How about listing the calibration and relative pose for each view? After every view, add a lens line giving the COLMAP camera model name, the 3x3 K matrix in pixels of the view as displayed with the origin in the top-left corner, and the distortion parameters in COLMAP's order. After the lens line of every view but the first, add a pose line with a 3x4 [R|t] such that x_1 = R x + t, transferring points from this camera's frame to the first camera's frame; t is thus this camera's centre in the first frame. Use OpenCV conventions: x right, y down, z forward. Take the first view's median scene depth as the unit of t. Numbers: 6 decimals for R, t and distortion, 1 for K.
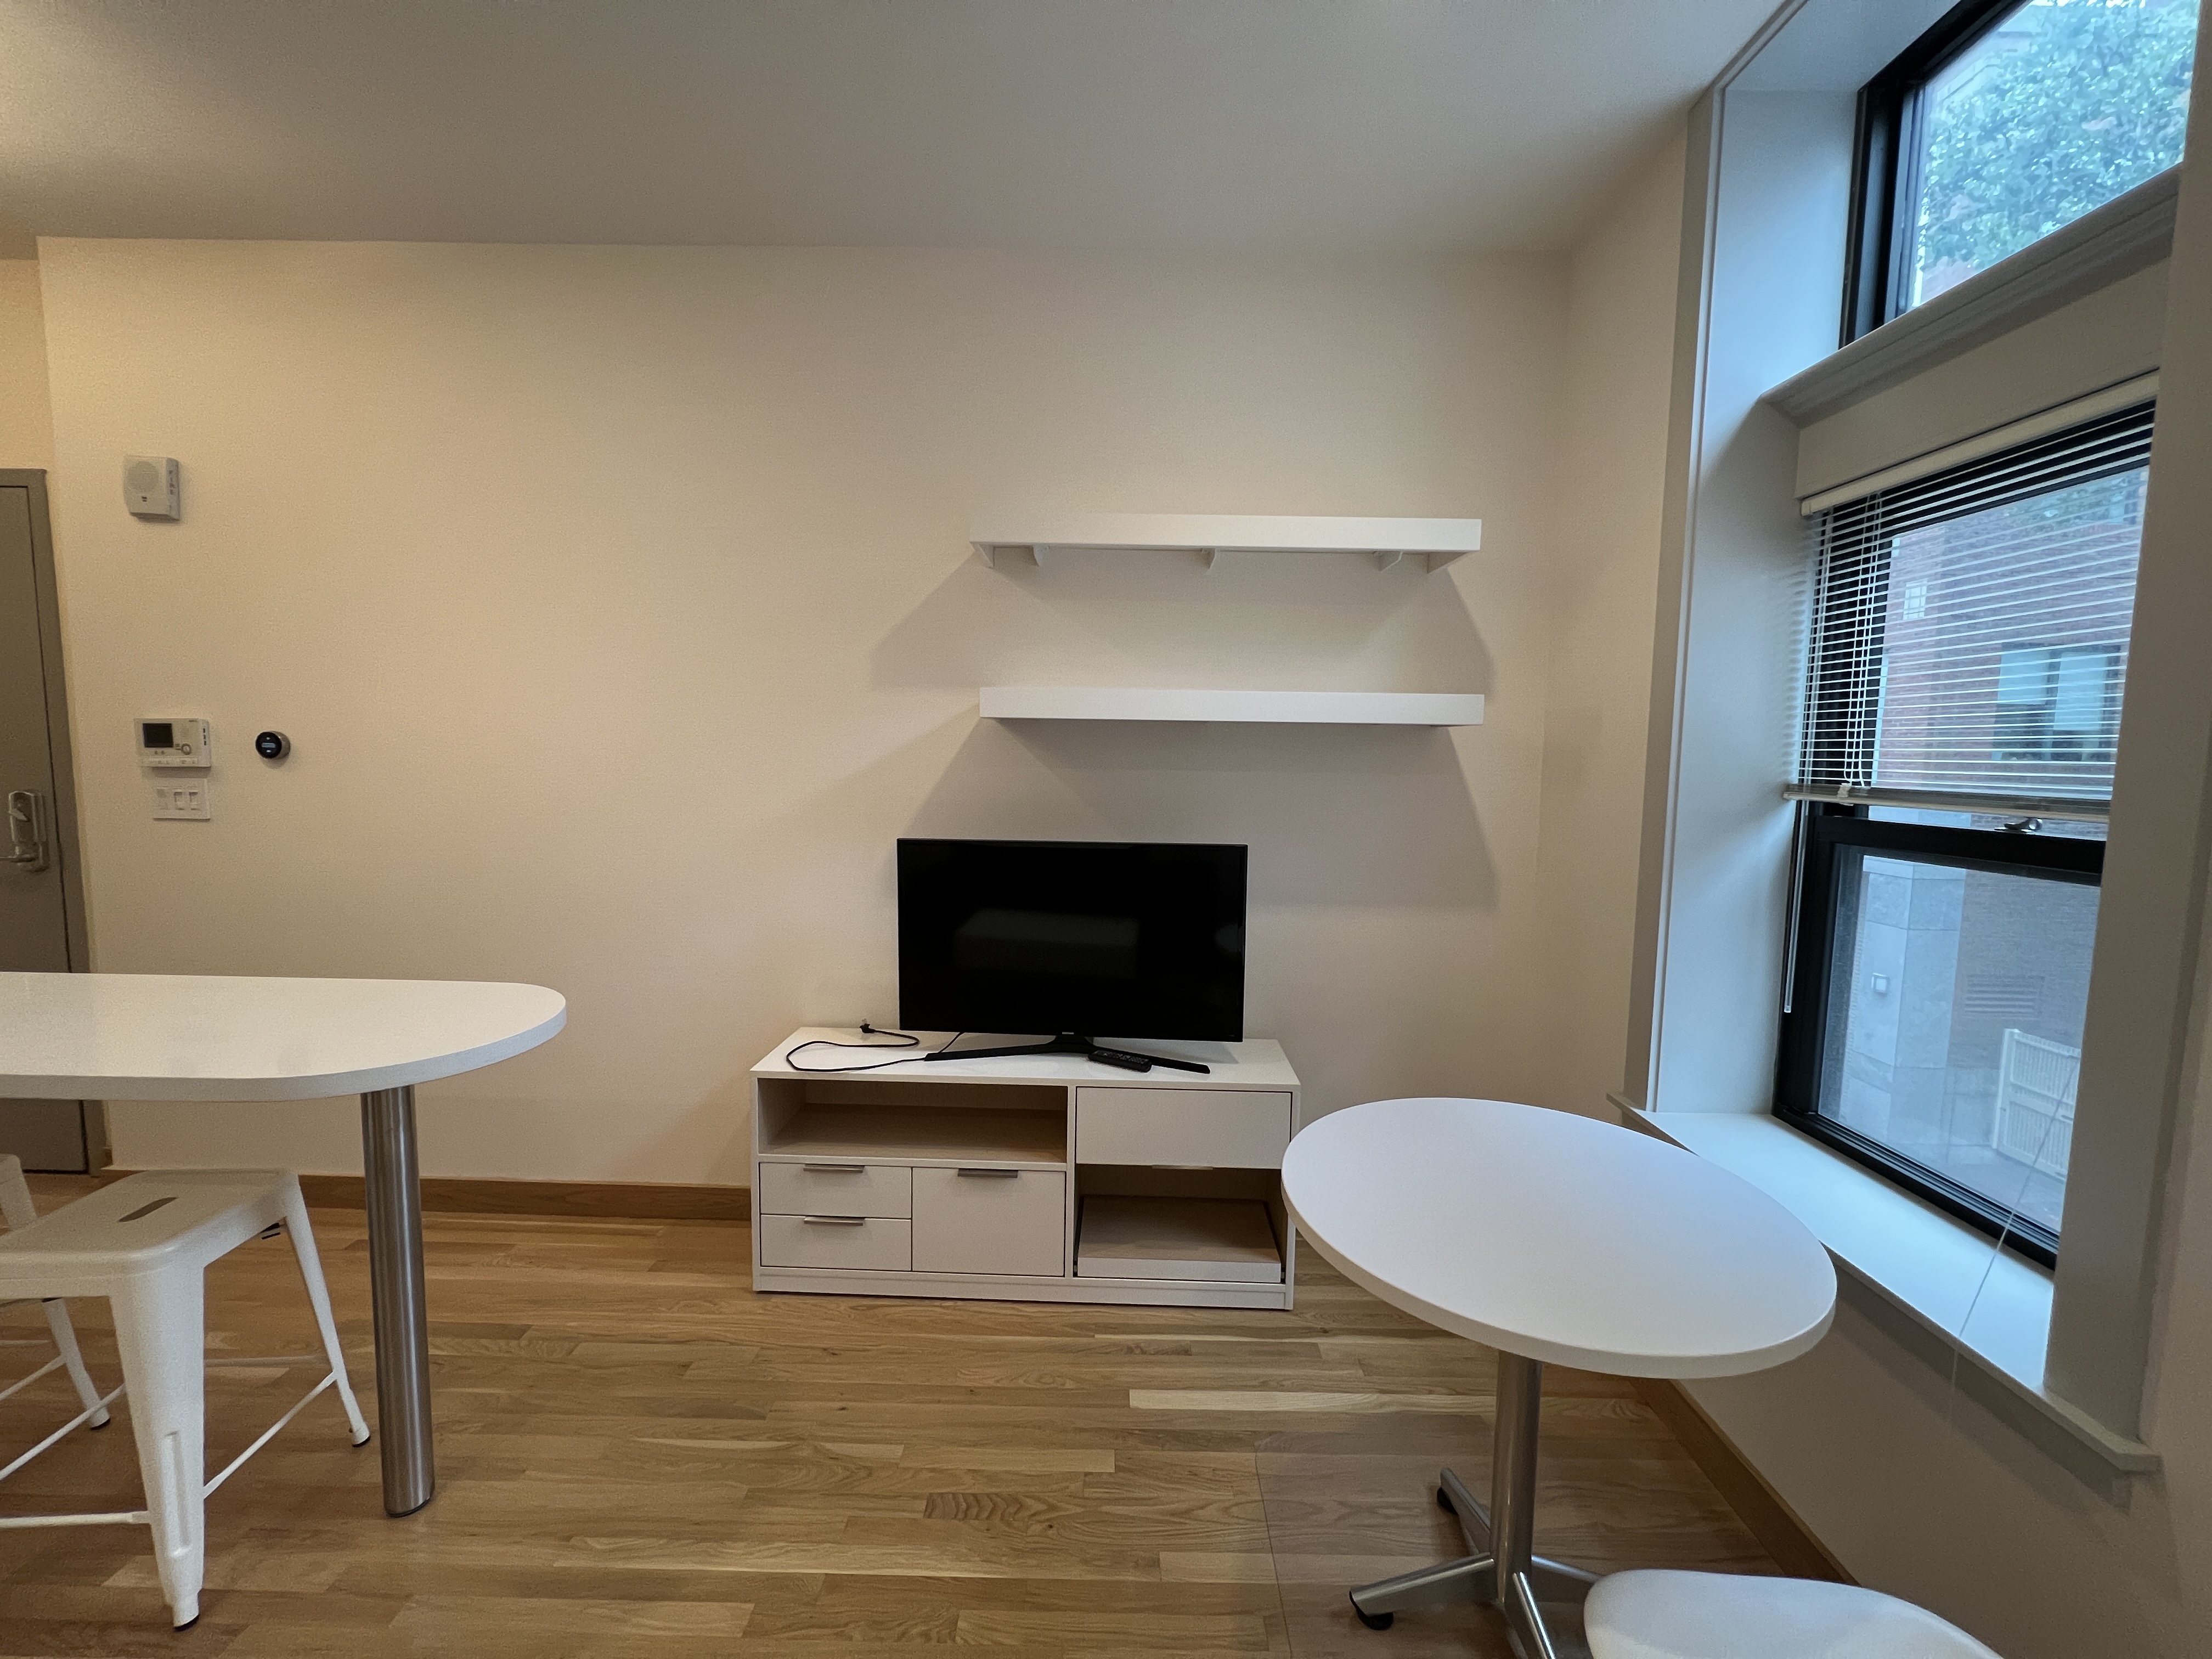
lens RADIAL K [[881.9, 0, 1099.7], [0, 881.9, 830.5], [0, 0, 1]] dist [-0.001148, 0.000076]
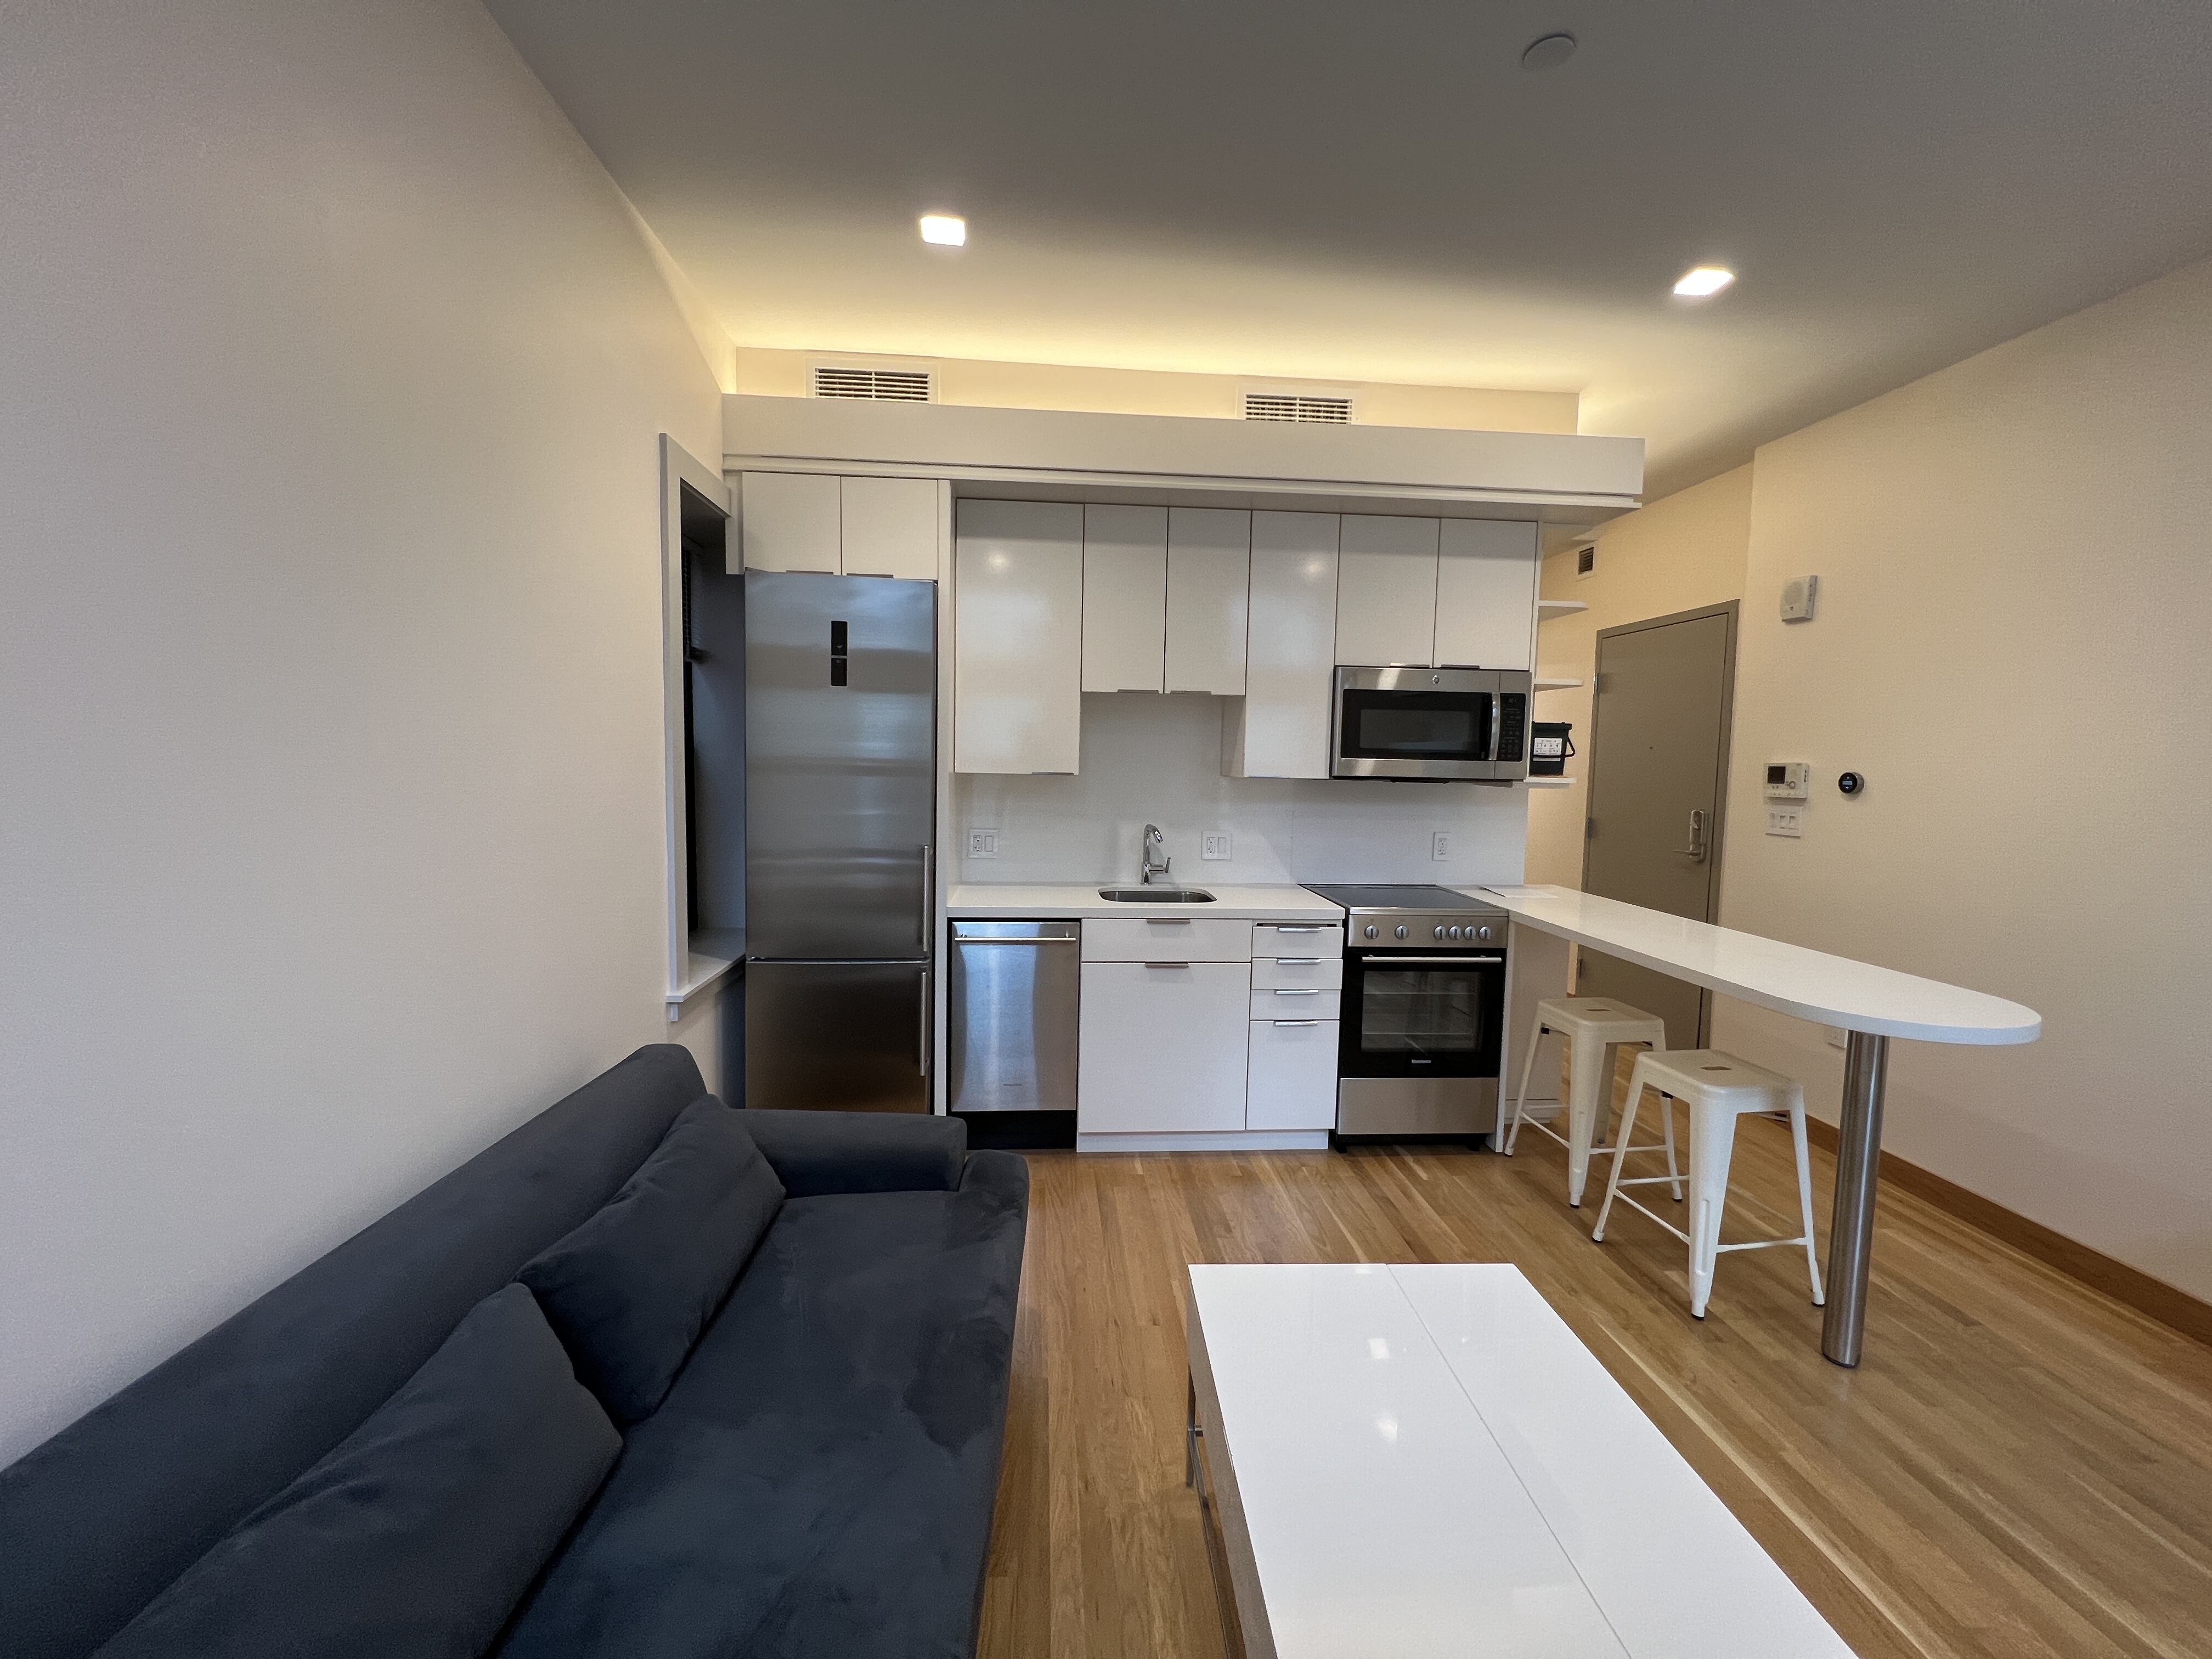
lens RADIAL K [[887.7, 0, 1102.3], [0, 887.7, 826.5], [0, 0, 1]] dist [-0.001735, -0.000094]
pose [[0.086454, 0.063962, -0.994200, 0.329761], [-0.103021, 0.993161, 0.054937, 0.009380], [0.990915, 0.097674, 0.092452, -0.249649]]
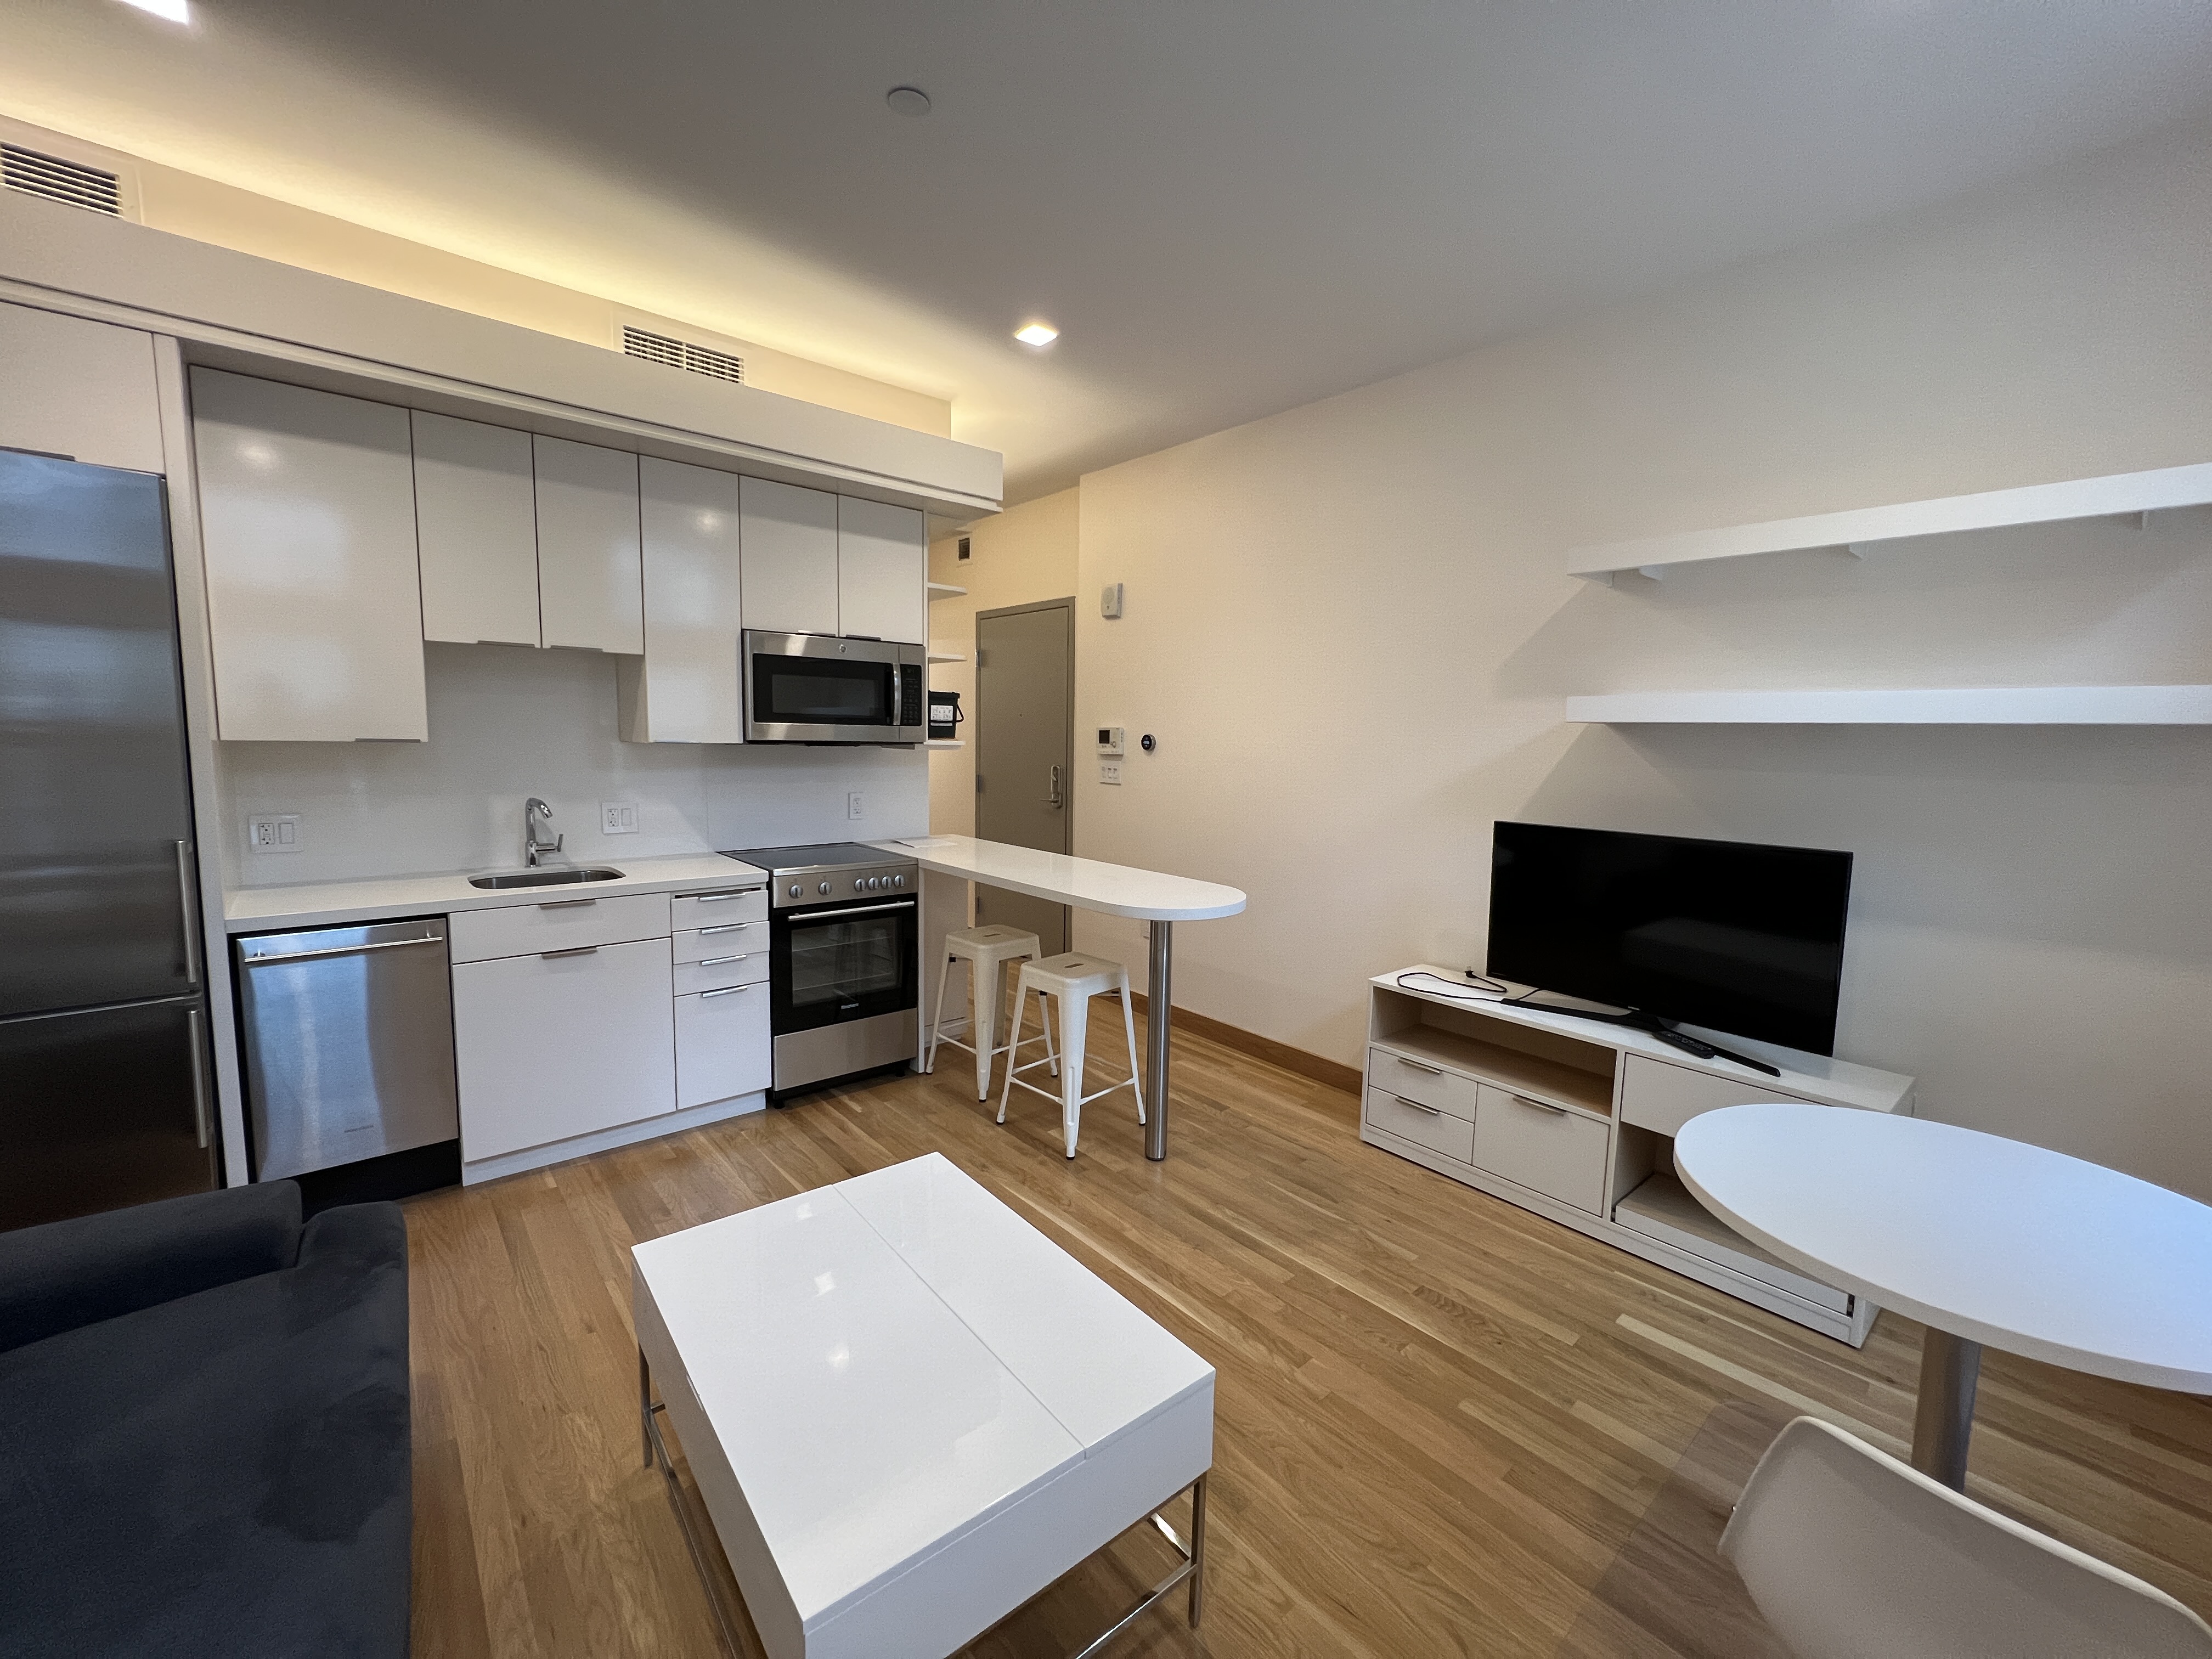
lens RADIAL K [[887.7, 0, 1102.3], [0, 887.7, 826.5], [0, 0, 1]] dist [-0.001735, -0.000094]
pose [[0.664422, 0.074752, -0.743610, 0.395705], [-0.072354, 0.996745, 0.035550, 0.015590], [0.743847, 0.030183, 0.667668, -0.286358]]
